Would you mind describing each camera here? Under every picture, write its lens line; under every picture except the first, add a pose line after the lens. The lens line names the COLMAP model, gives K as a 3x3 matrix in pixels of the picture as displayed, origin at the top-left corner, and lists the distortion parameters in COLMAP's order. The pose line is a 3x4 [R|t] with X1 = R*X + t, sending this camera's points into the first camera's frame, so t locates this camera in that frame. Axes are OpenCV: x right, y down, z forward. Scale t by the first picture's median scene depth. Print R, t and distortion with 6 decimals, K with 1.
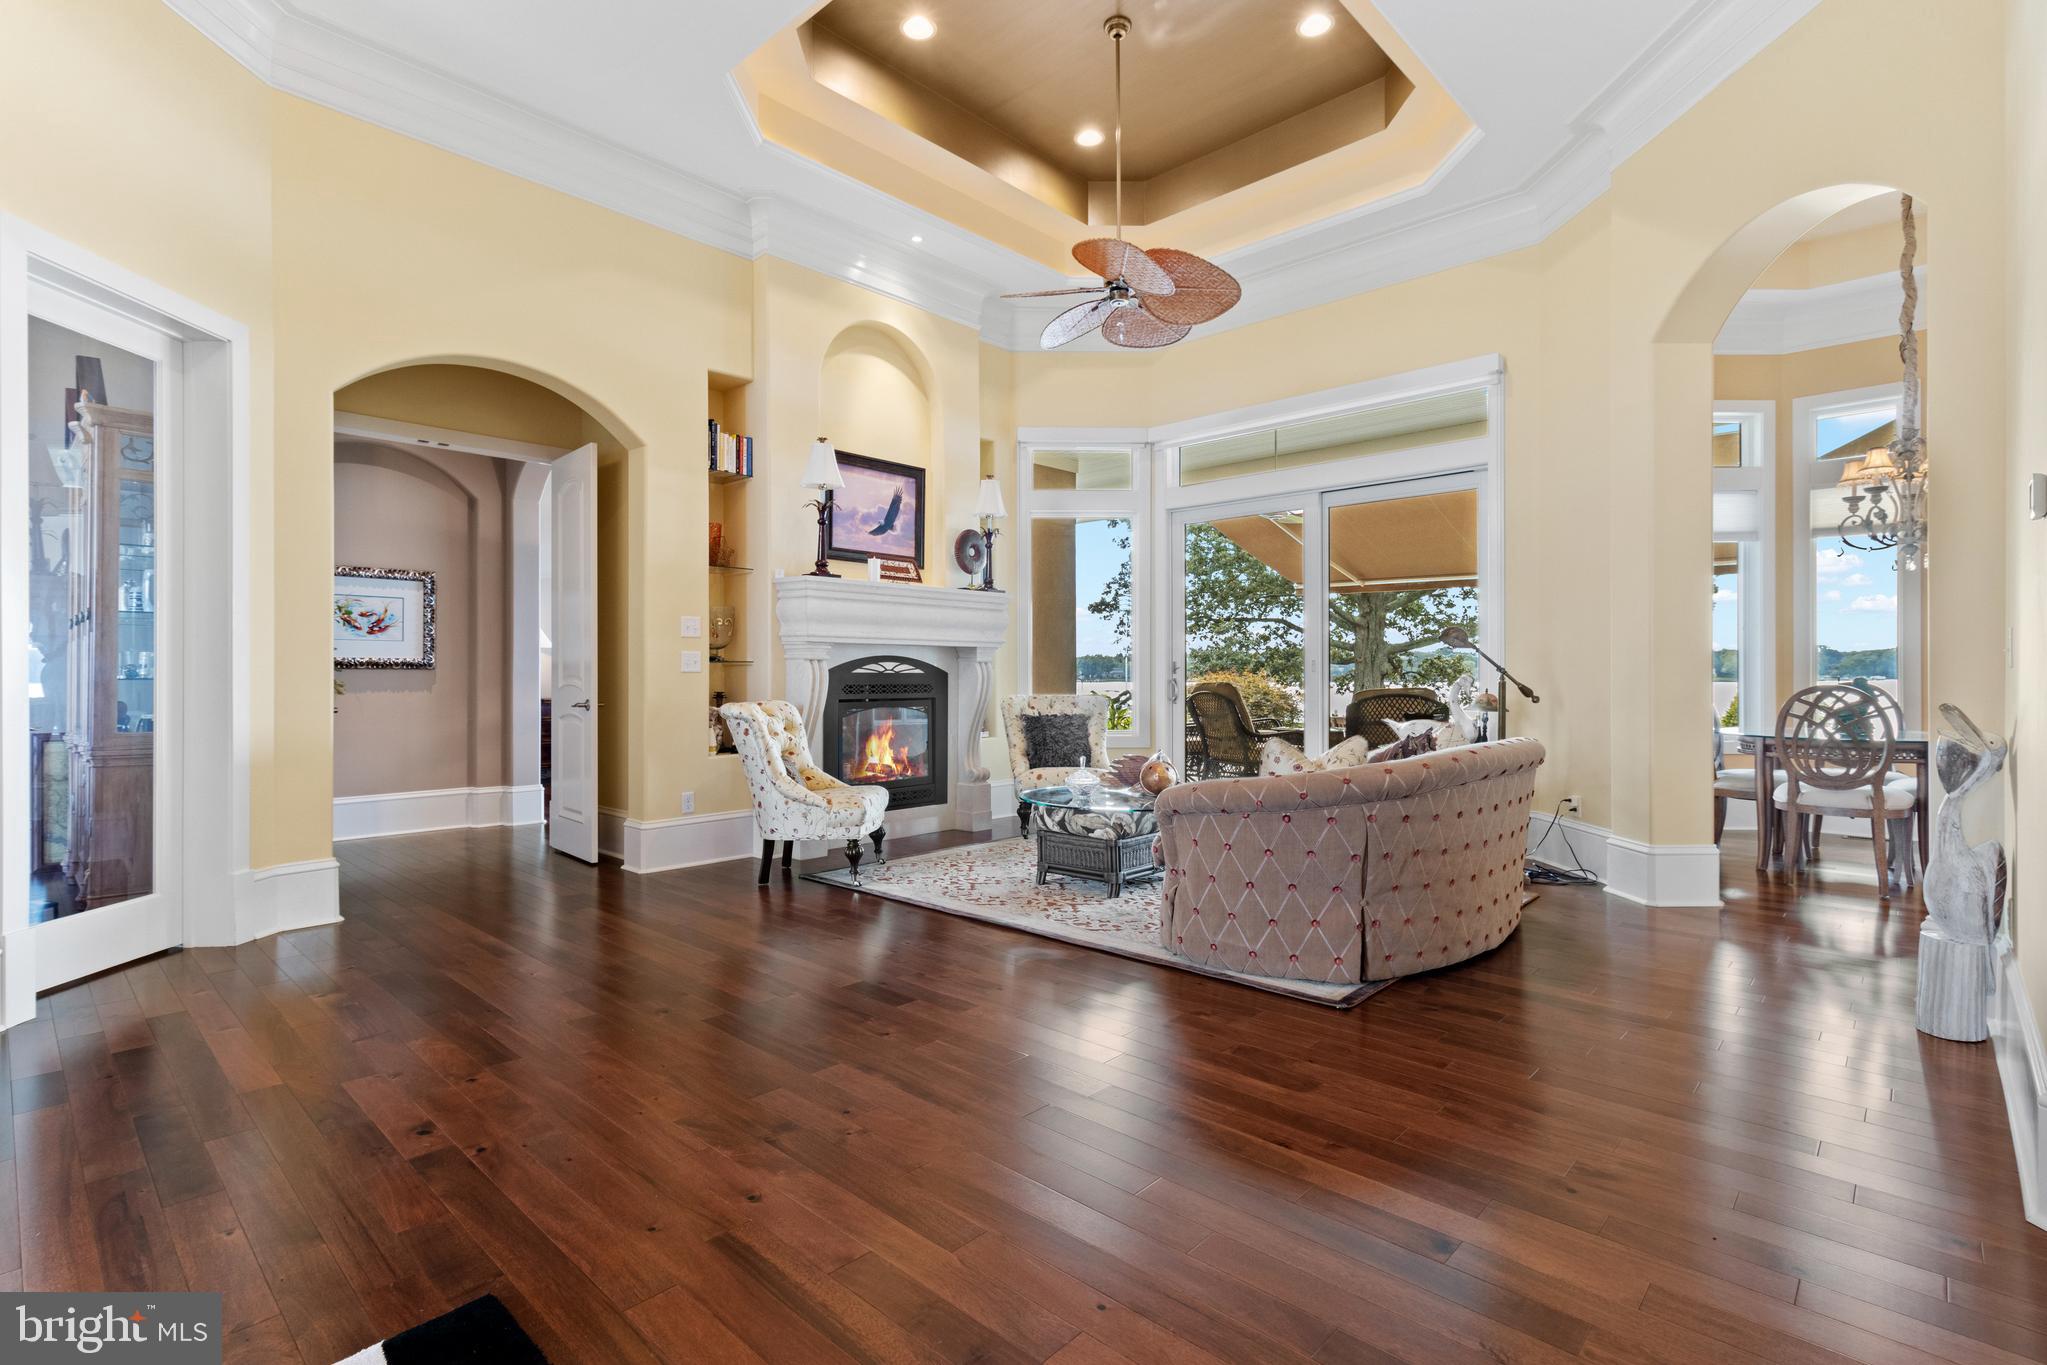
lens RADIAL K [[964.8, 0, 1026.3], [0, 964.8, 678.2], [0, 0, 1]] dist [0.005685, -0.001232]
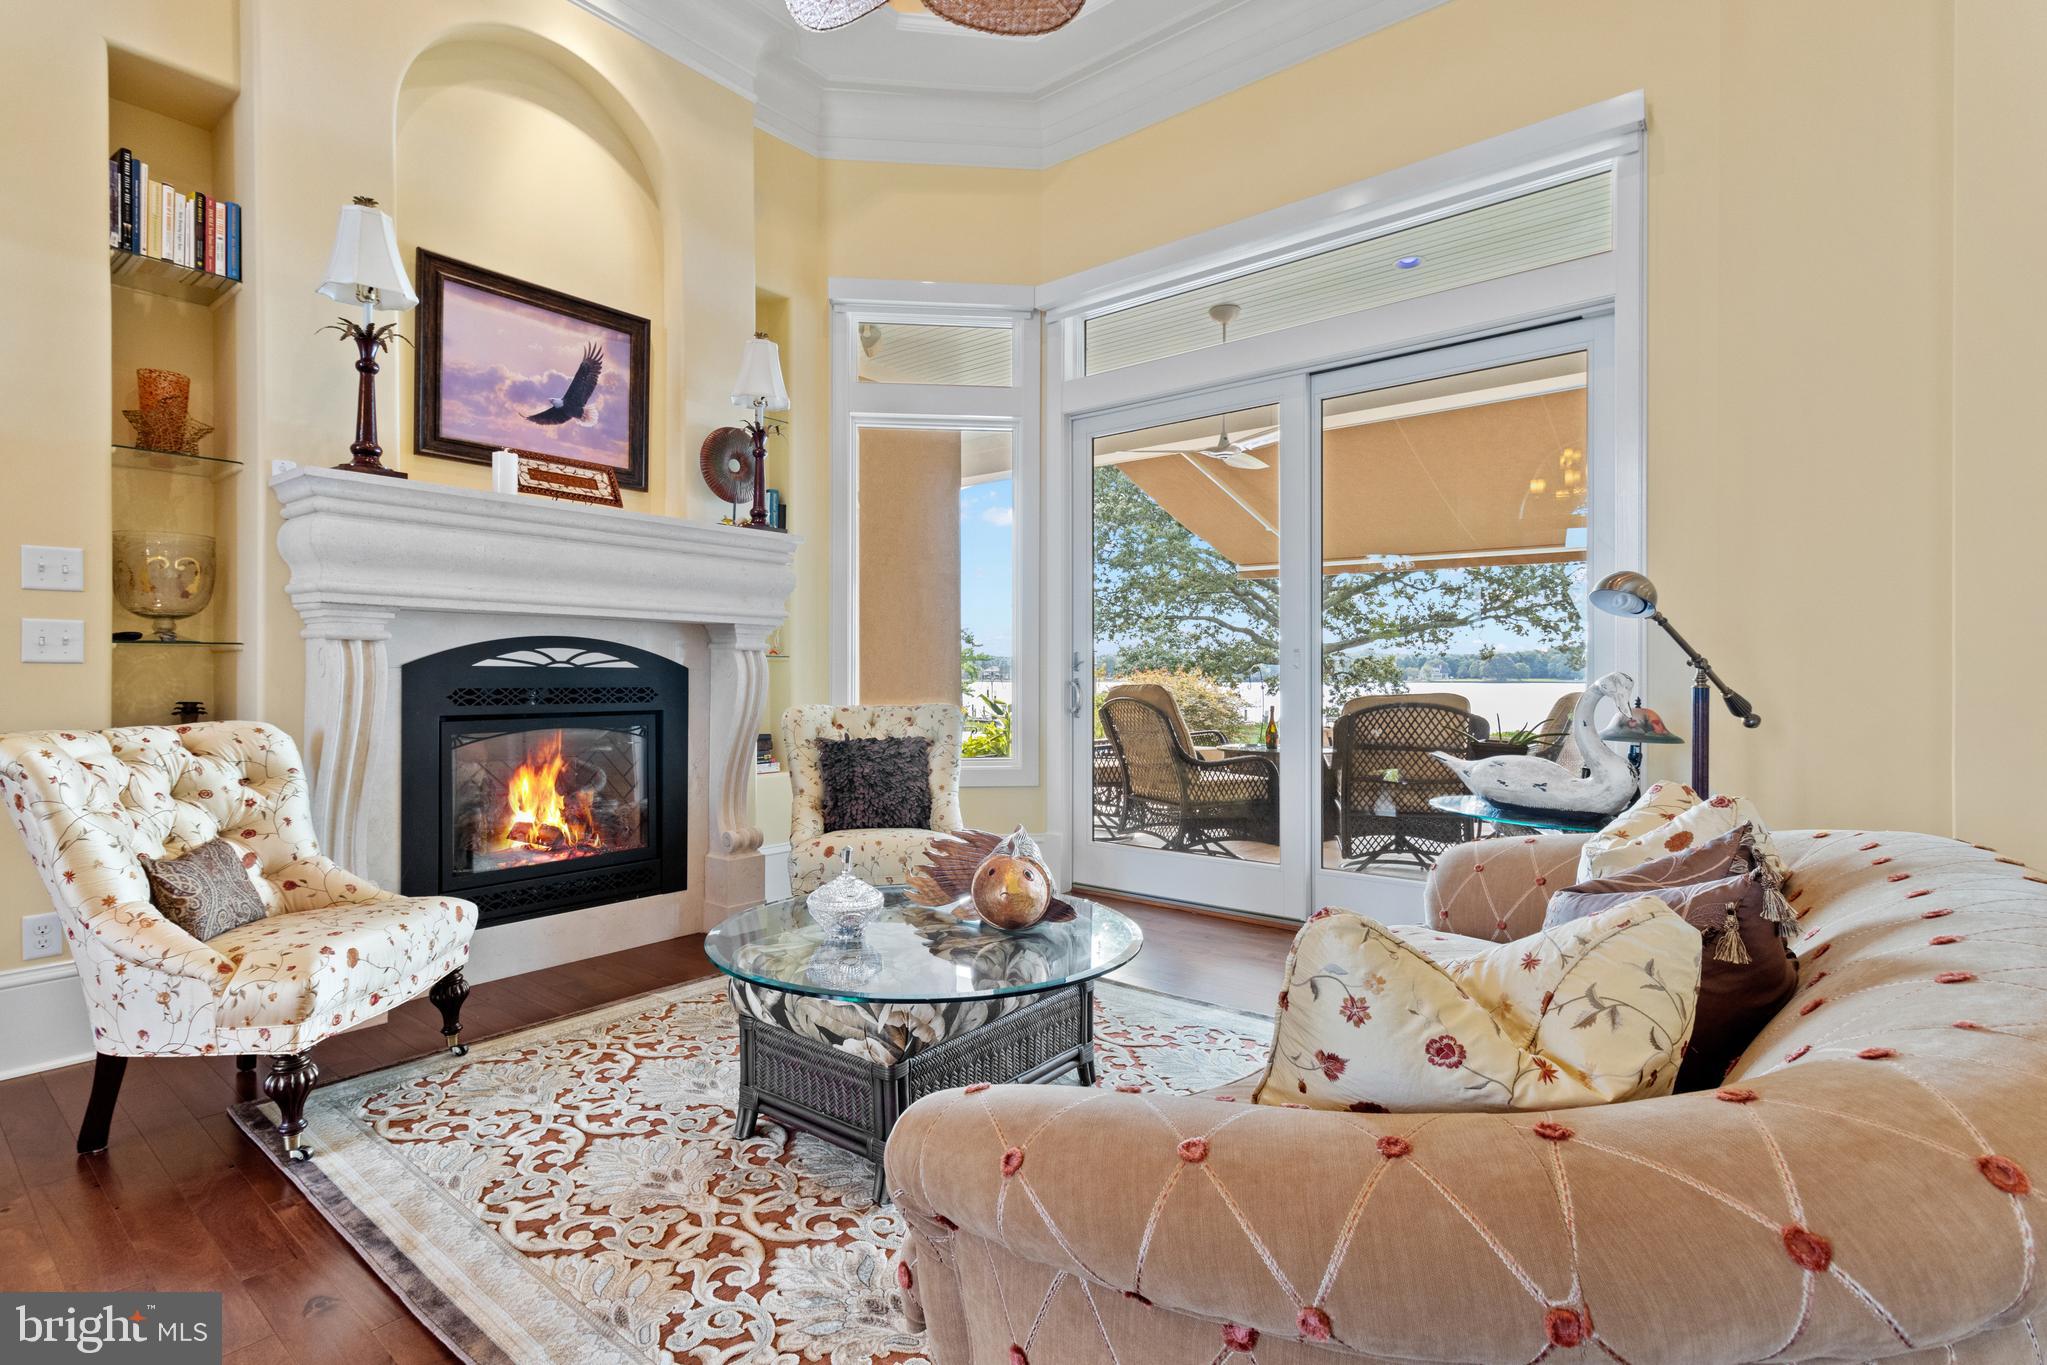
lens RADIAL K [[964.8, 0, 1023.8], [0, 964.8, 682.1], [0, 0, 1]] dist [0.005685, -0.001232]
pose [[0.997685, 0.002545, 0.067960, 0.083003], [-0.002844, 0.999987, 0.004302, -0.000055], [-0.067948, -0.004486, 0.997679, 0.397707]]
